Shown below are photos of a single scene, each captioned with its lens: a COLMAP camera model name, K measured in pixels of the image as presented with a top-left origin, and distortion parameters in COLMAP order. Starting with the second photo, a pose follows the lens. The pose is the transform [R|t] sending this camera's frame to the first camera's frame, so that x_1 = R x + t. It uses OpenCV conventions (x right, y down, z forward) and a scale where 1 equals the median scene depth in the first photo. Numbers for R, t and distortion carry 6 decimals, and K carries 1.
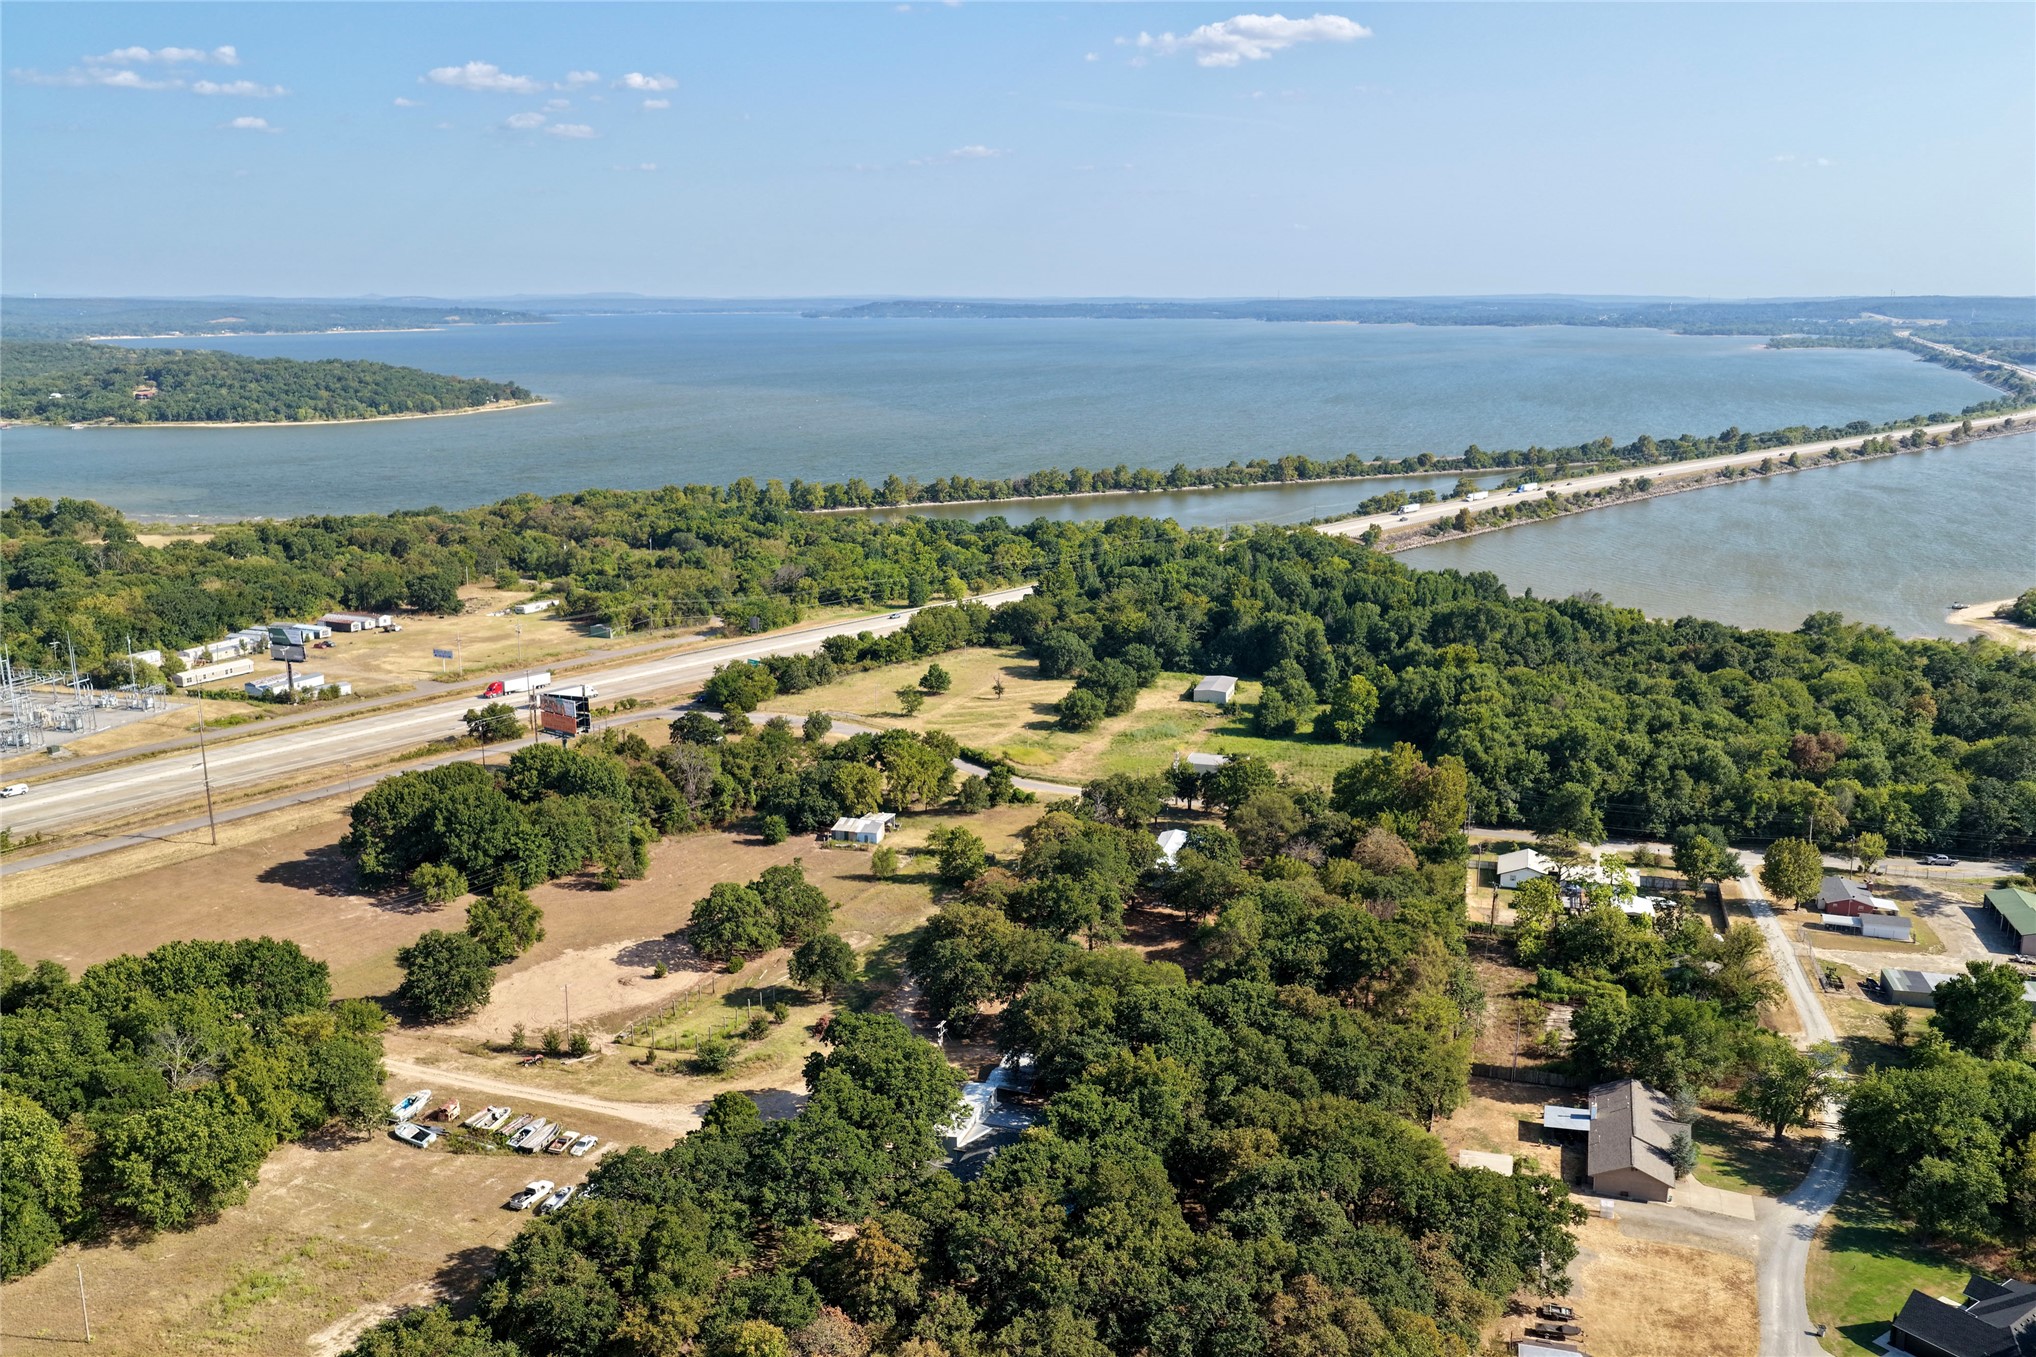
lens RADIAL K [[1684.2, 0, 1018.0], [0, 1684.2, 678.5], [0, 0, 1]] dist [-0.012220, 0.036789]
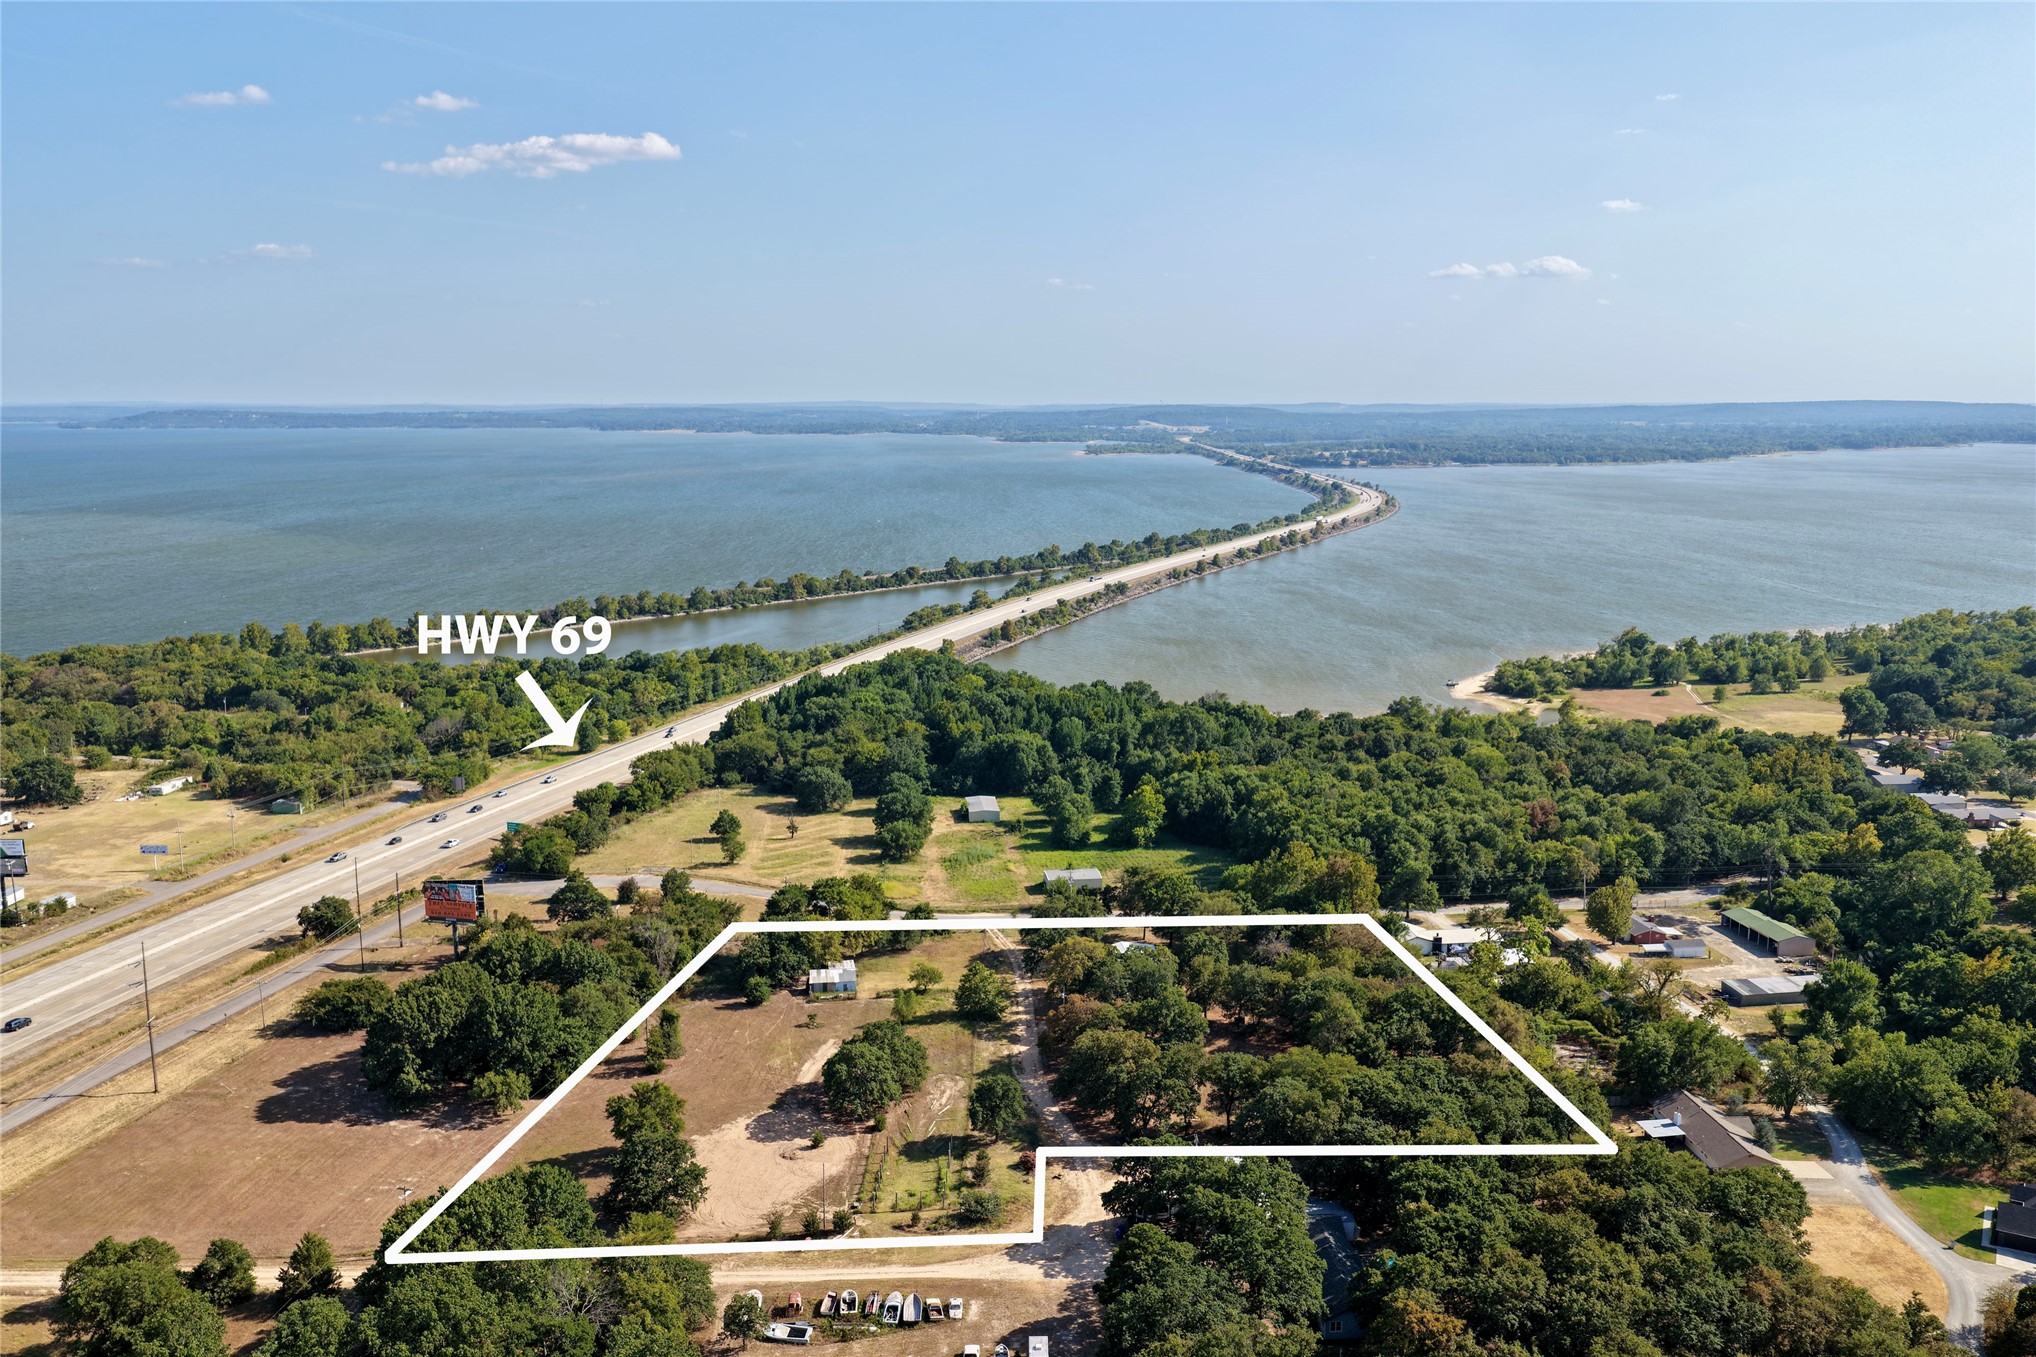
lens RADIAL K [[1684.2, 0, 1018.0], [0, 1684.2, 678.5], [0, 0, 1]] dist [-0.012220, 0.036789]
pose [[0.921246, -0.062367, 0.383949, -0.286158], [0.085619, 0.995367, -0.043751, -0.029376], [-0.379442, 0.073179, 0.922317, -0.001366]]
